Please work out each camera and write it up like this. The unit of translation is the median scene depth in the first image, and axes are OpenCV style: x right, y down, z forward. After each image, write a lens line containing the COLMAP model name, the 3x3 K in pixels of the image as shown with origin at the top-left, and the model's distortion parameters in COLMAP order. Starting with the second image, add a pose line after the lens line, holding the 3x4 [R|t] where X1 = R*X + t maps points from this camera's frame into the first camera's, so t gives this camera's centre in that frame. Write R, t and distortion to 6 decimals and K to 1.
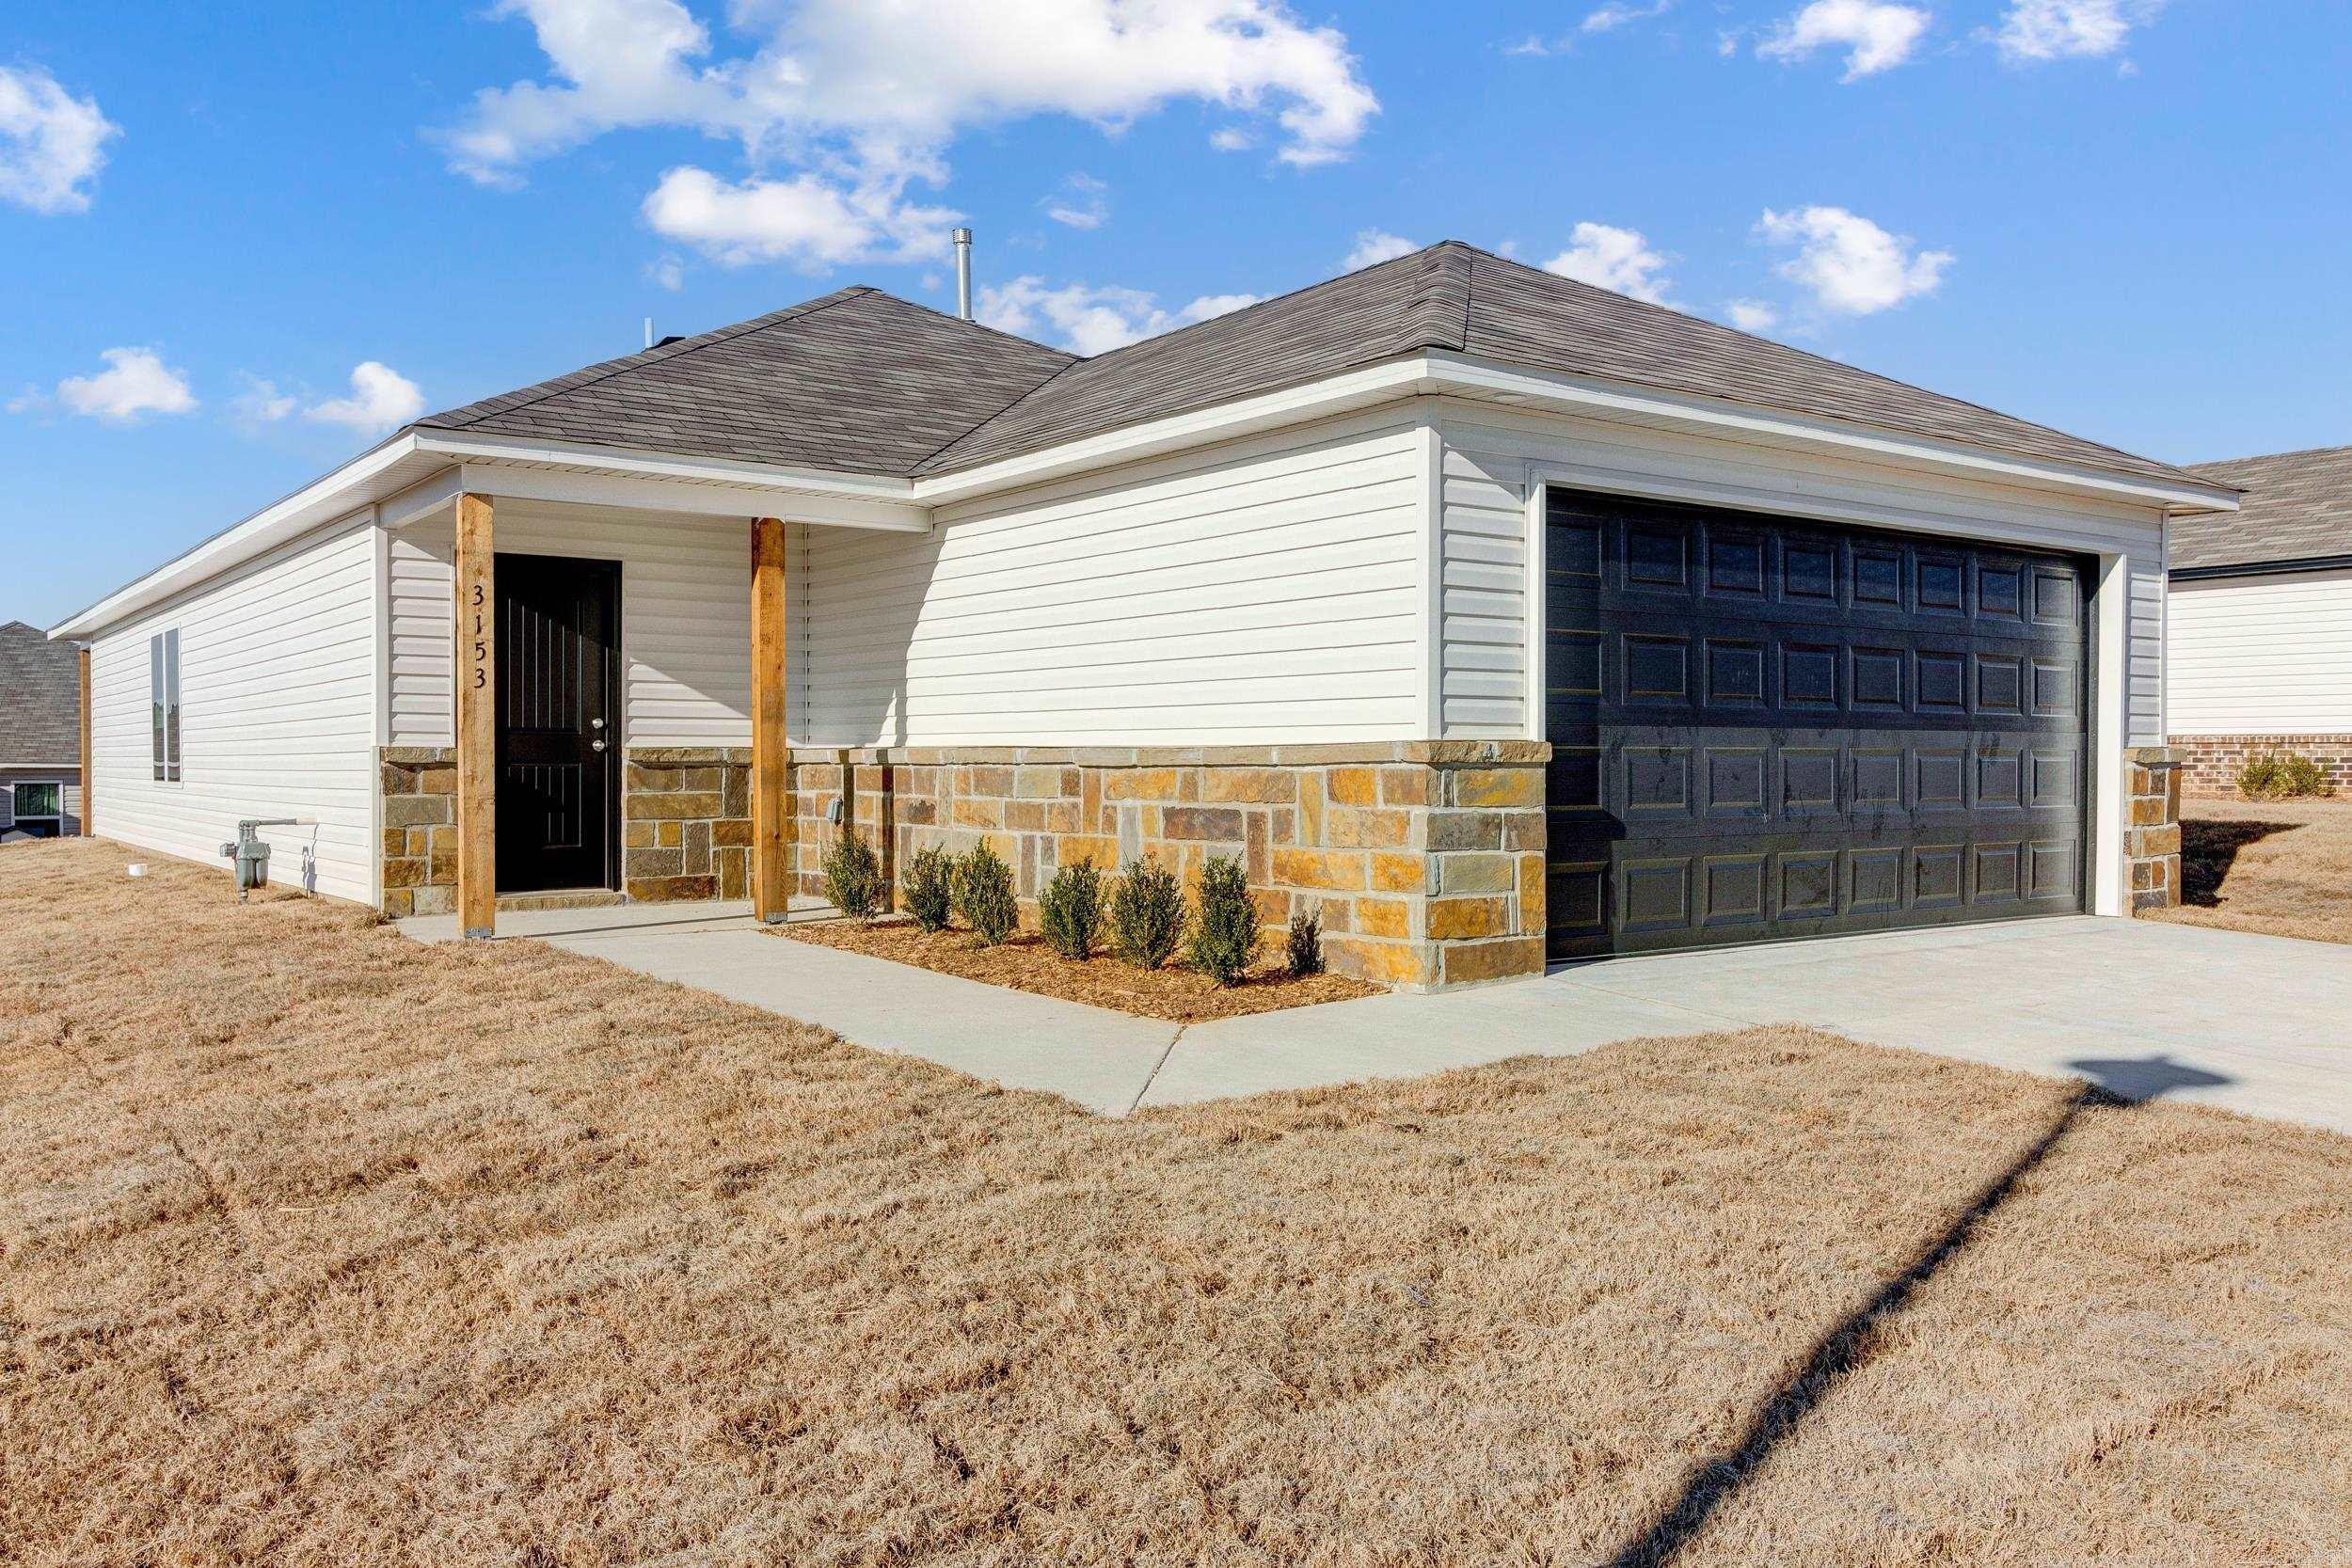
lens RADIAL K [[1891.0, 0, 1177.2], [0, 1891.0, 781.4], [0, 0, 1]] dist [0.004707, 0.008212]
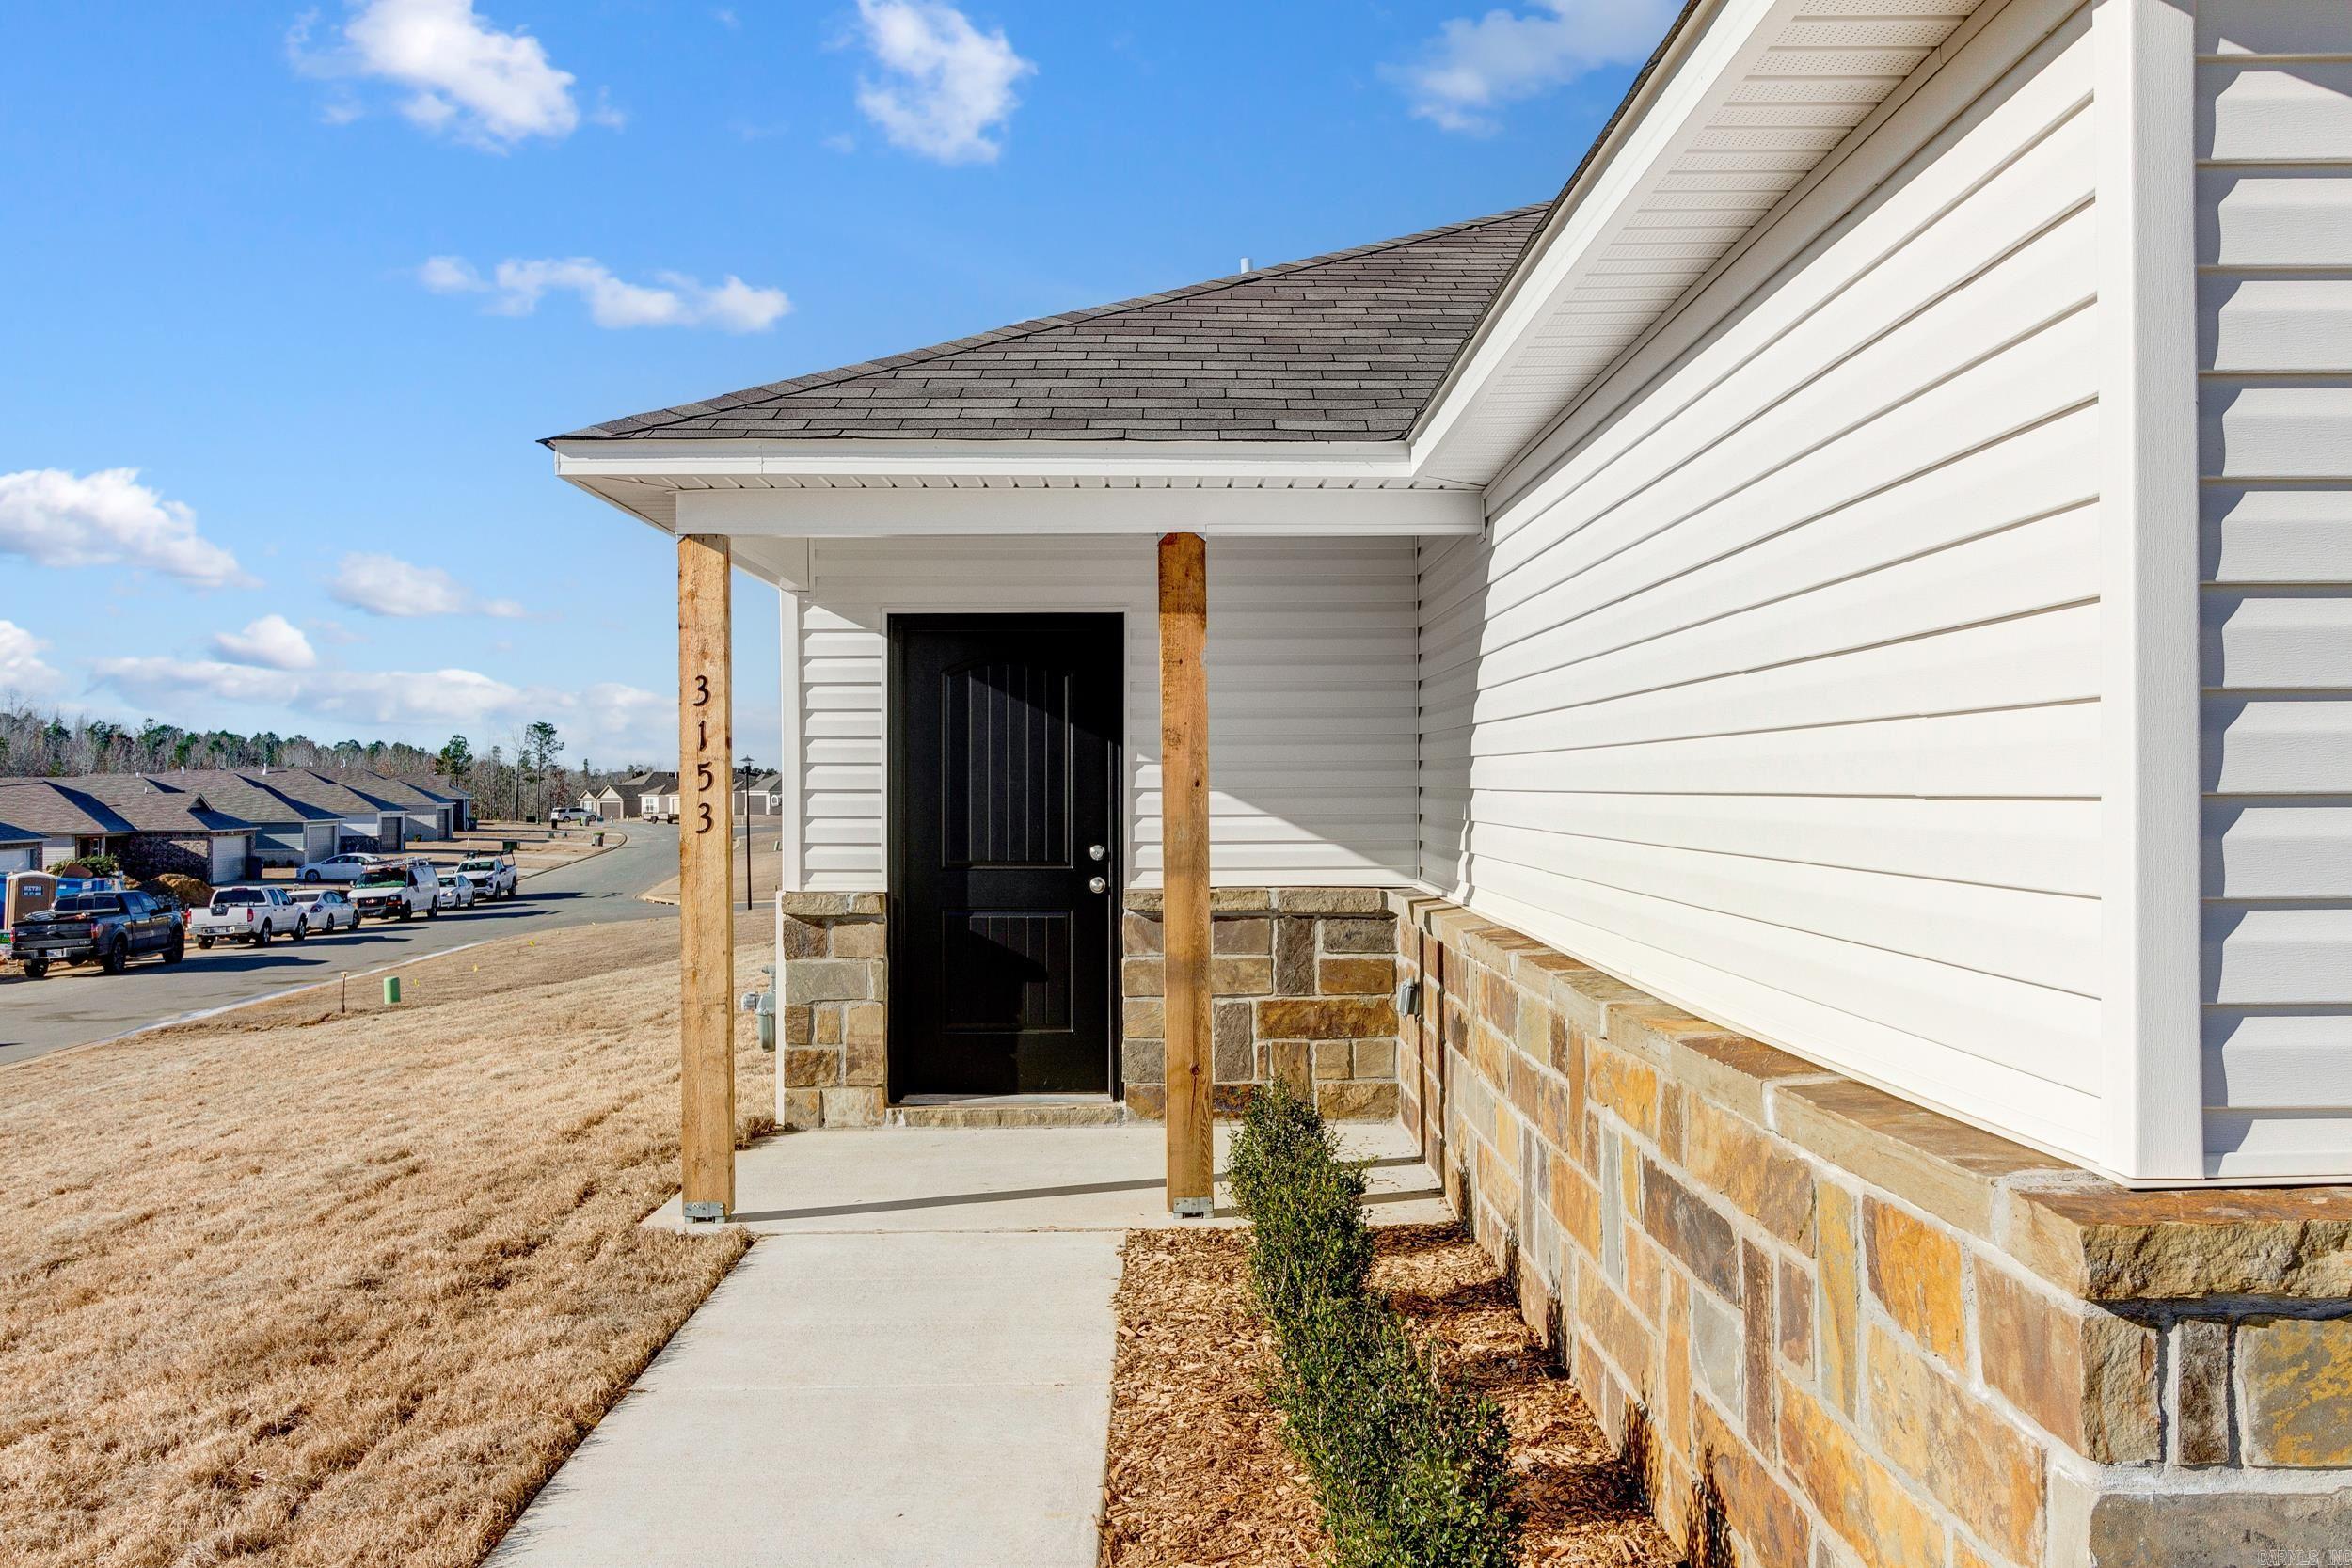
lens RADIAL K [[1891.0, 0, 1178.2], [0, 1891.0, 787.8], [0, 0, 1]] dist [0.004707, 0.008212]
pose [[0.811125, -0.005848, -0.584843, 0.130349], [0.002184, 0.999973, -0.006969, -0.054669], [0.584868, 0.004376, 0.811116, 0.515695]]
